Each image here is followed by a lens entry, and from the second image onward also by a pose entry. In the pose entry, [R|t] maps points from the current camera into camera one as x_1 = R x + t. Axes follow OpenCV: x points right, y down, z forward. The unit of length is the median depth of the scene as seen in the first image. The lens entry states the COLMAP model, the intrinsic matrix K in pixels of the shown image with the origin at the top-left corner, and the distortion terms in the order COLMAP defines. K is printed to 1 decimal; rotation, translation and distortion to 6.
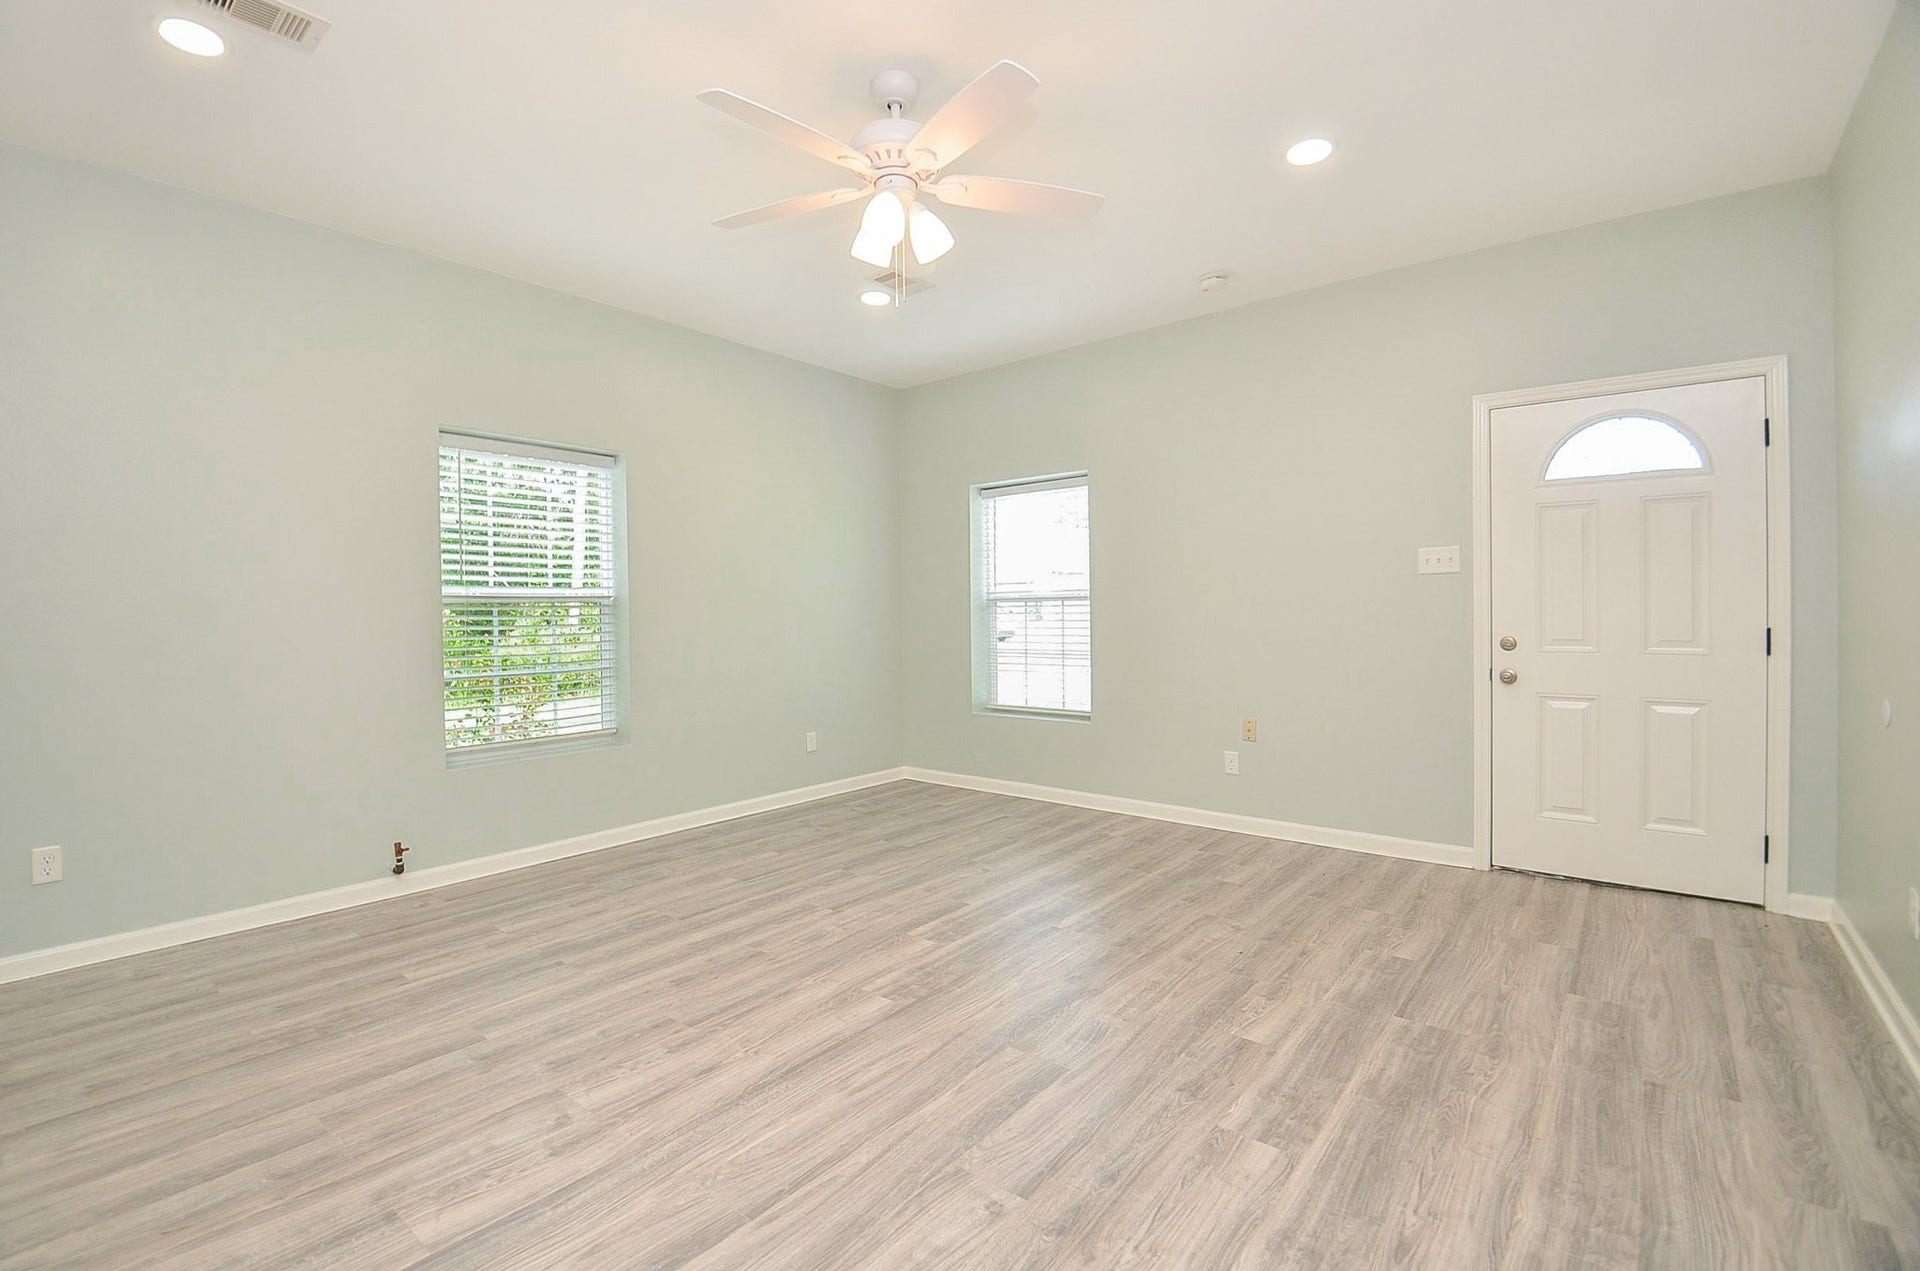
lens RADIAL K [[858.7, 0, 949.2], [0, 858.7, 644.4], [0, 0, 1]] dist [0.001280, -0.009410]
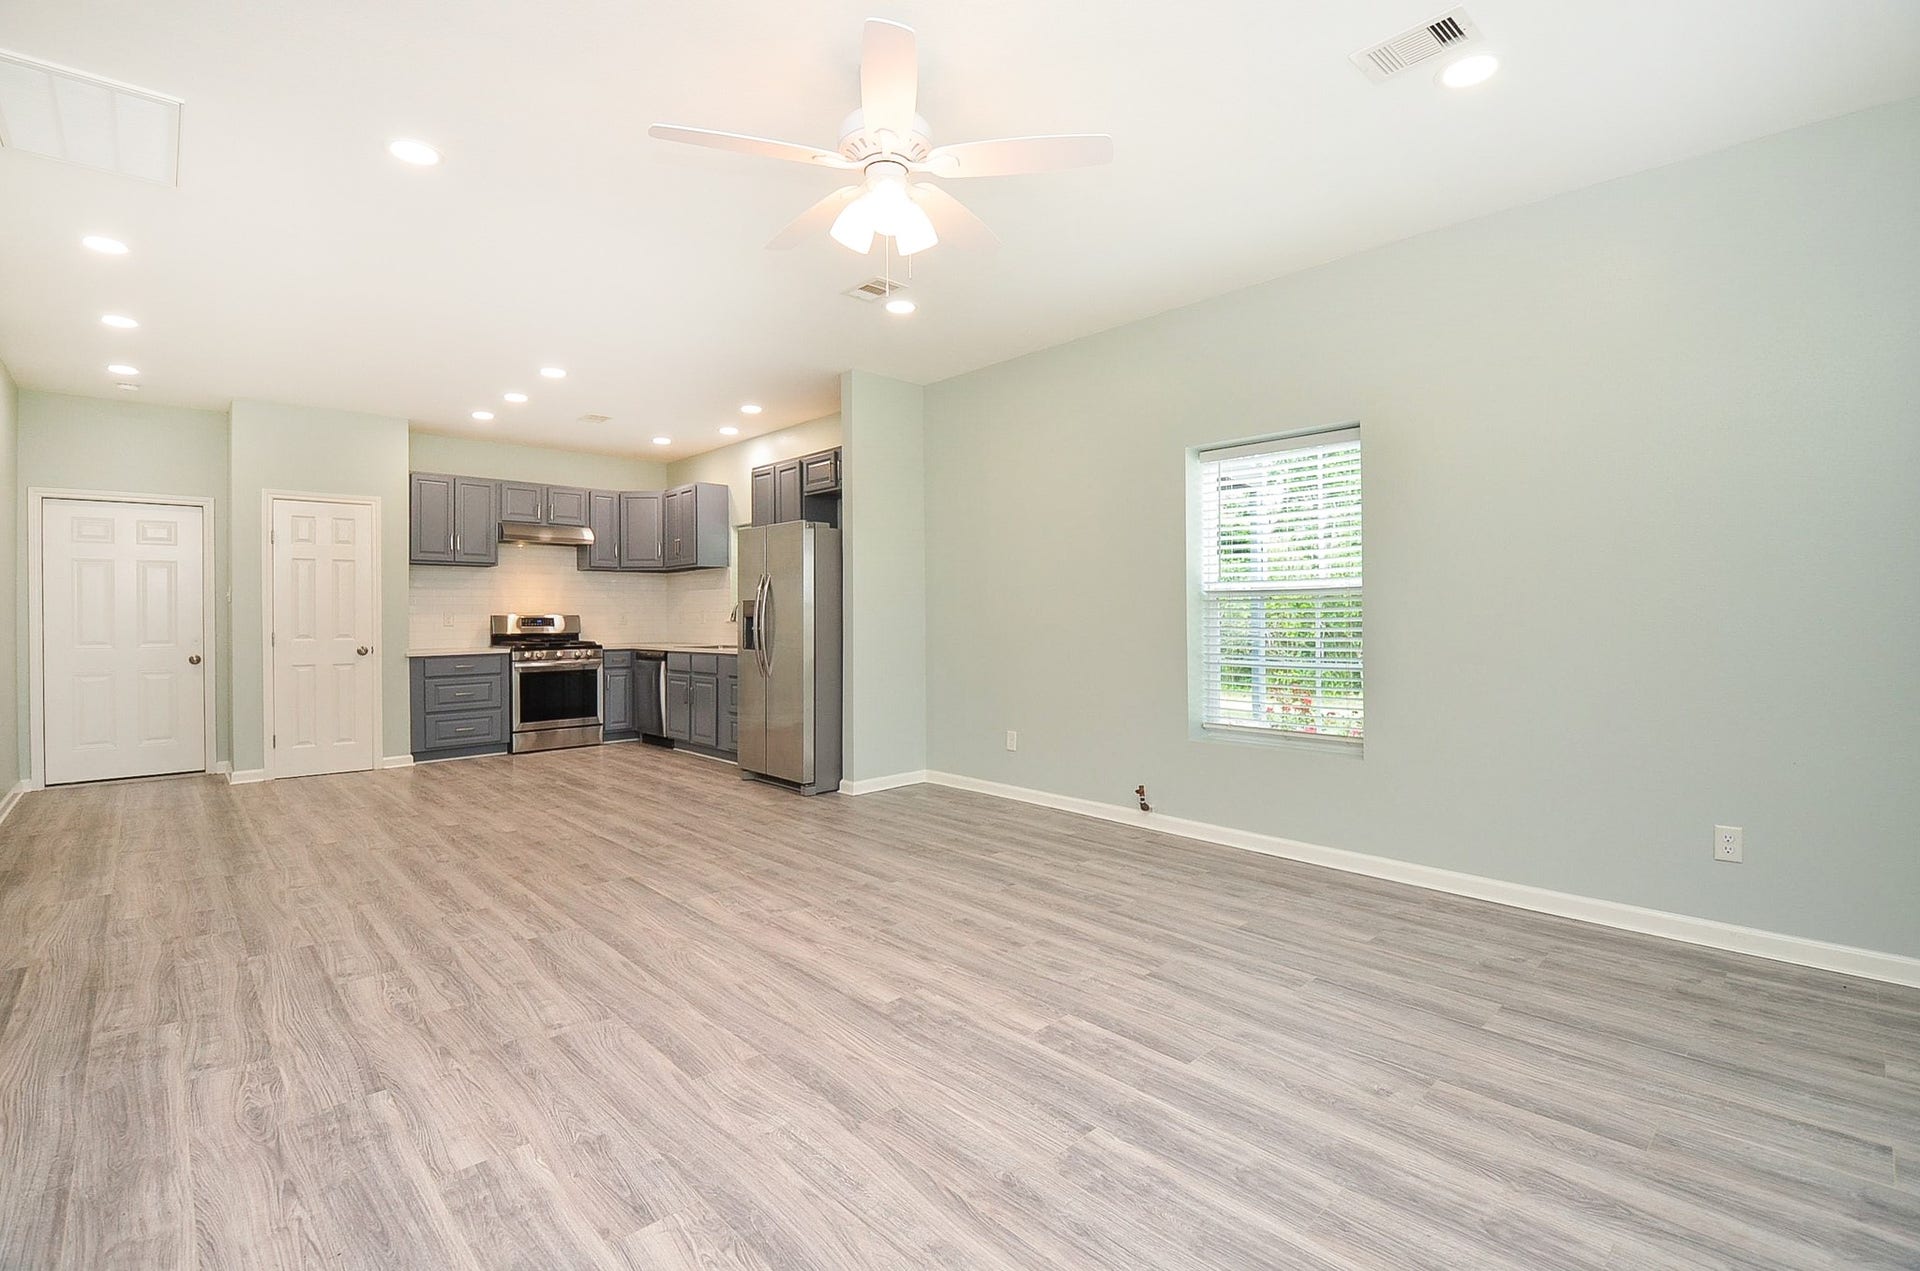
lens RADIAL K [[858.7, 0, 950.8], [0, 858.7, 633.0], [0, 0, 1]] dist [0.001280, -0.009410]
pose [[-0.131111, 0.038226, -0.990630, 0.893174], [-0.028355, 0.998703, 0.042290, -0.058428], [0.990962, 0.033634, -0.129858, 1.181667]]
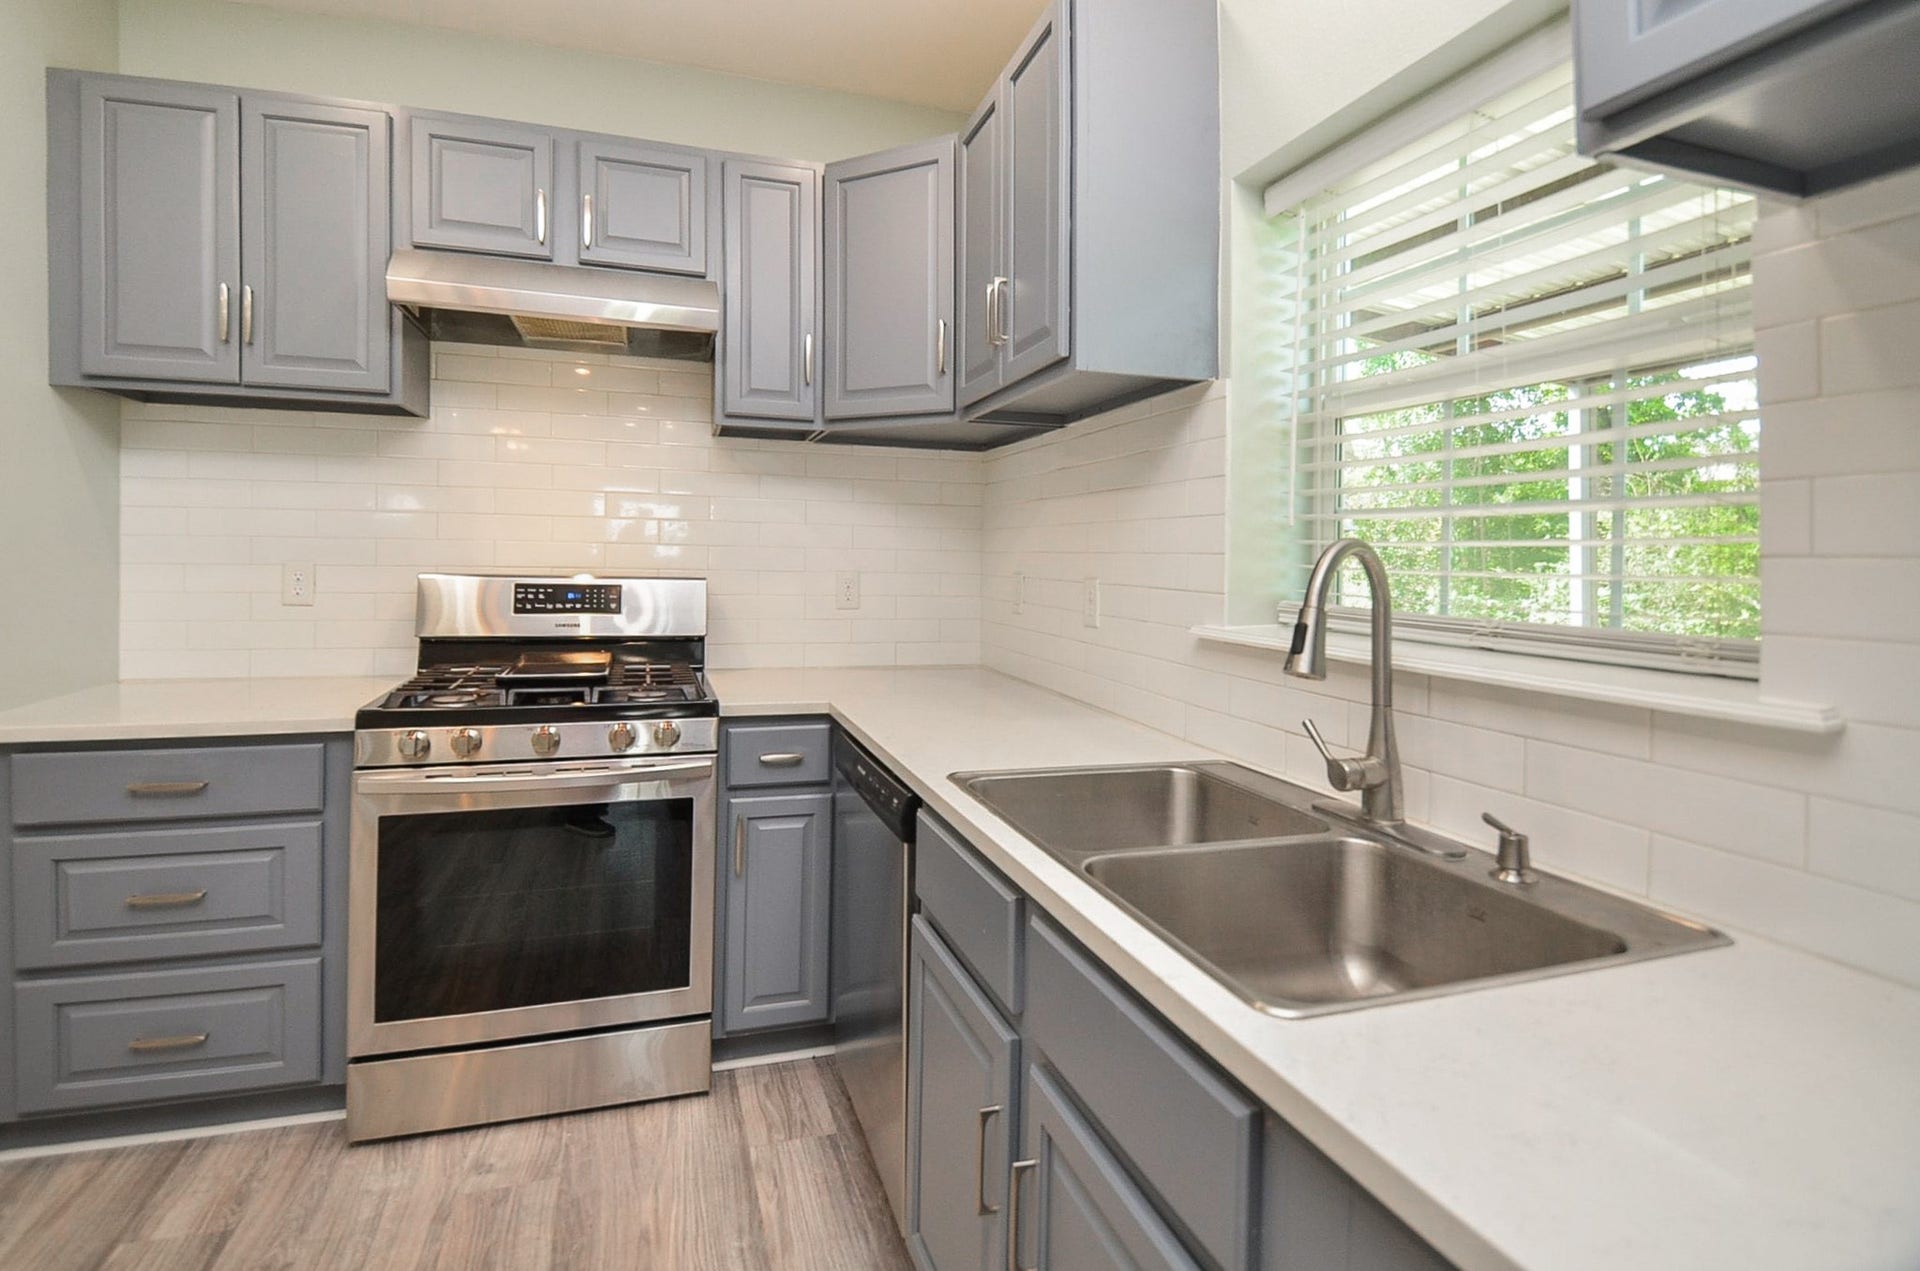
lens RADIAL K [[858.7, 0, 943.7], [0, 858.7, 546.4], [0, 0, 1]] dist [0.001280, -0.009410]
pose [[-0.528433, 0.009564, -0.848921, -1.334672], [-0.032819, 0.998959, 0.031683, -0.025826], [0.848341, 0.044603, -0.527569, 0.174762]]
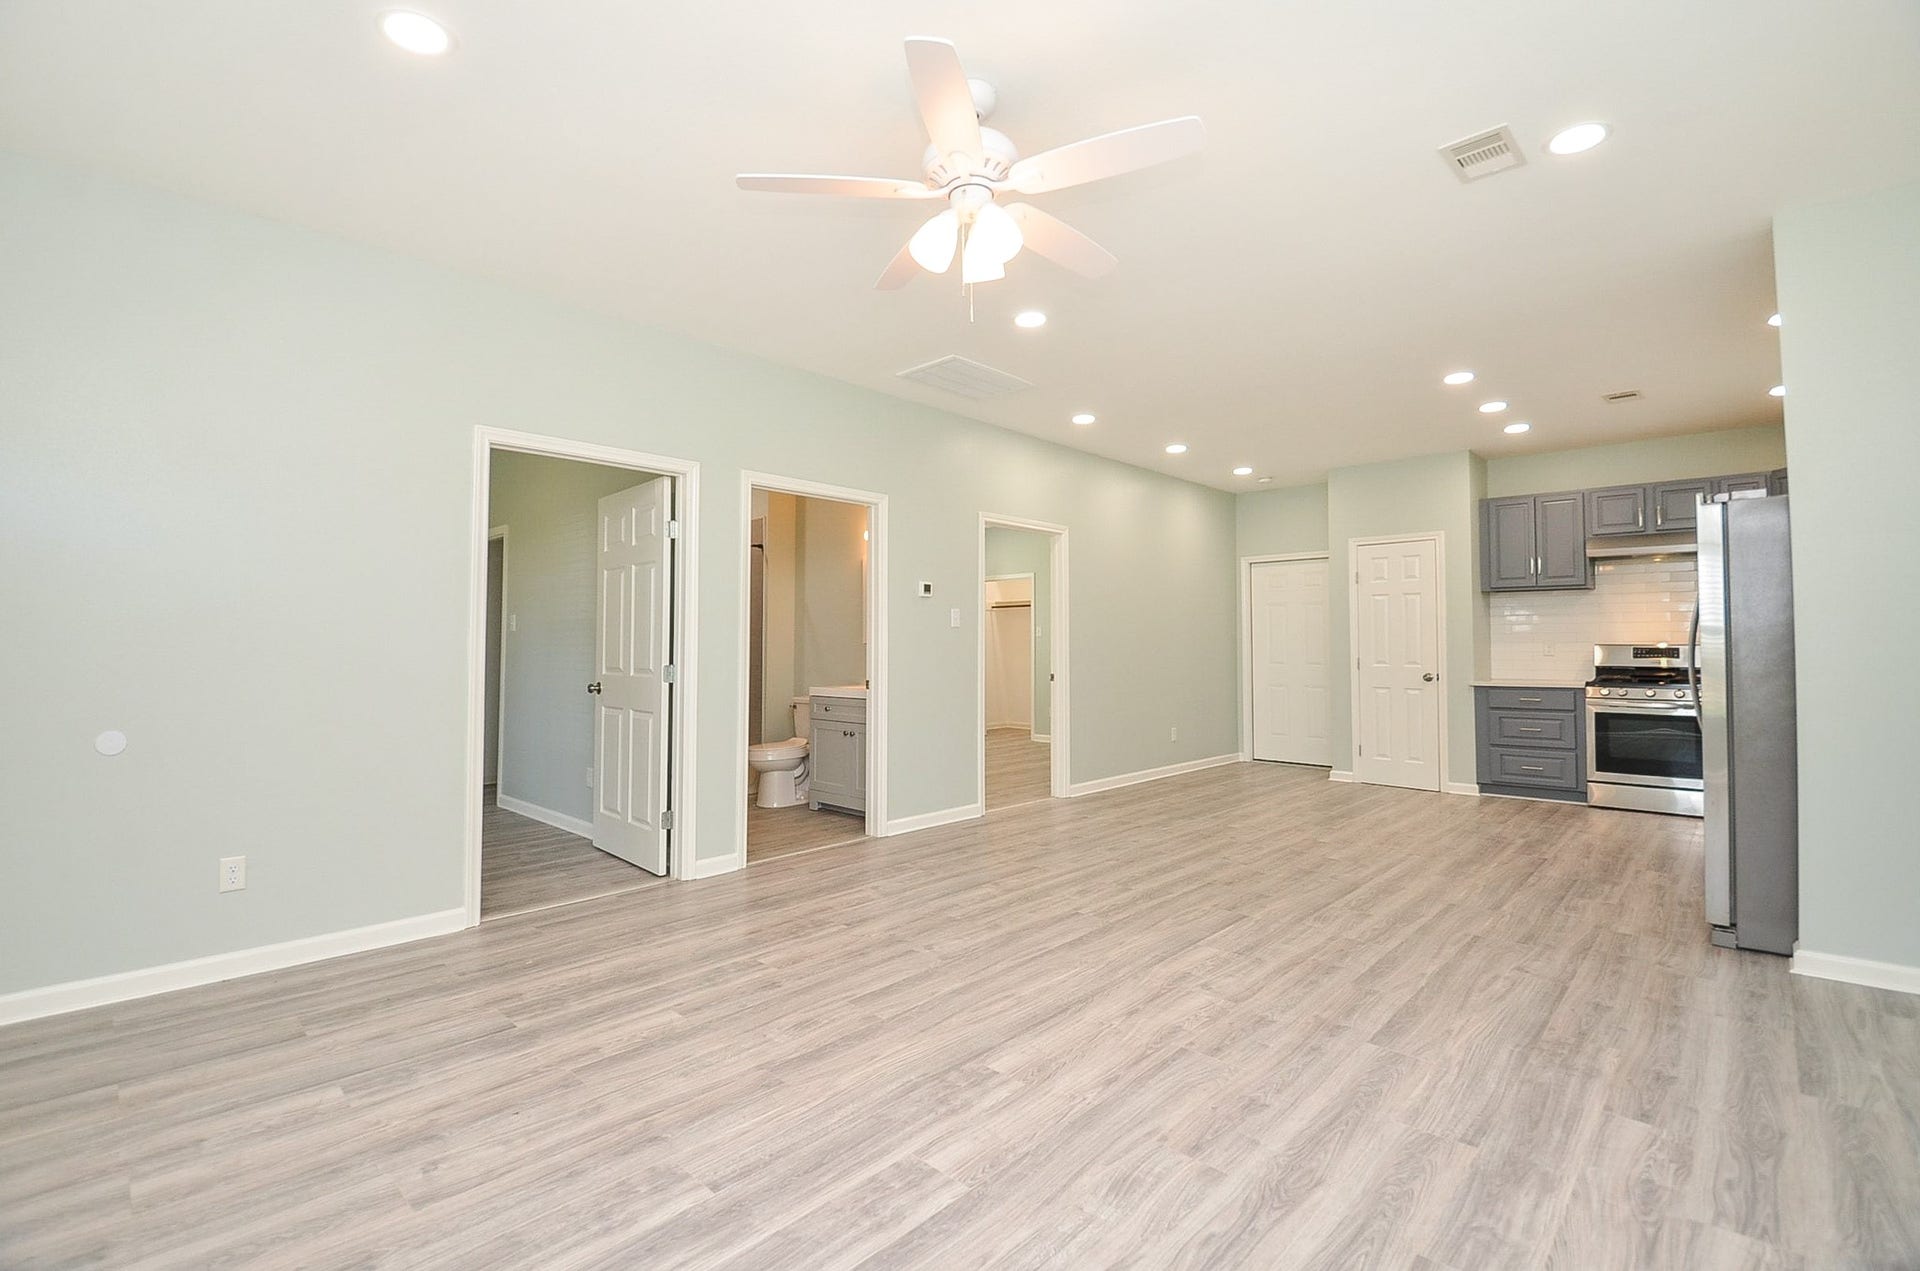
lens RADIAL K [[858.7, 0, 959.0], [0, 858.7, 619.1], [0, 0, 1]] dist [0.001280, -0.009410]
pose [[-0.997359, 0.014764, 0.071114, -0.108260], [0.015298, 0.999859, 0.006963, -0.071503], [-0.071001, 0.008032, -0.997444, 1.907662]]
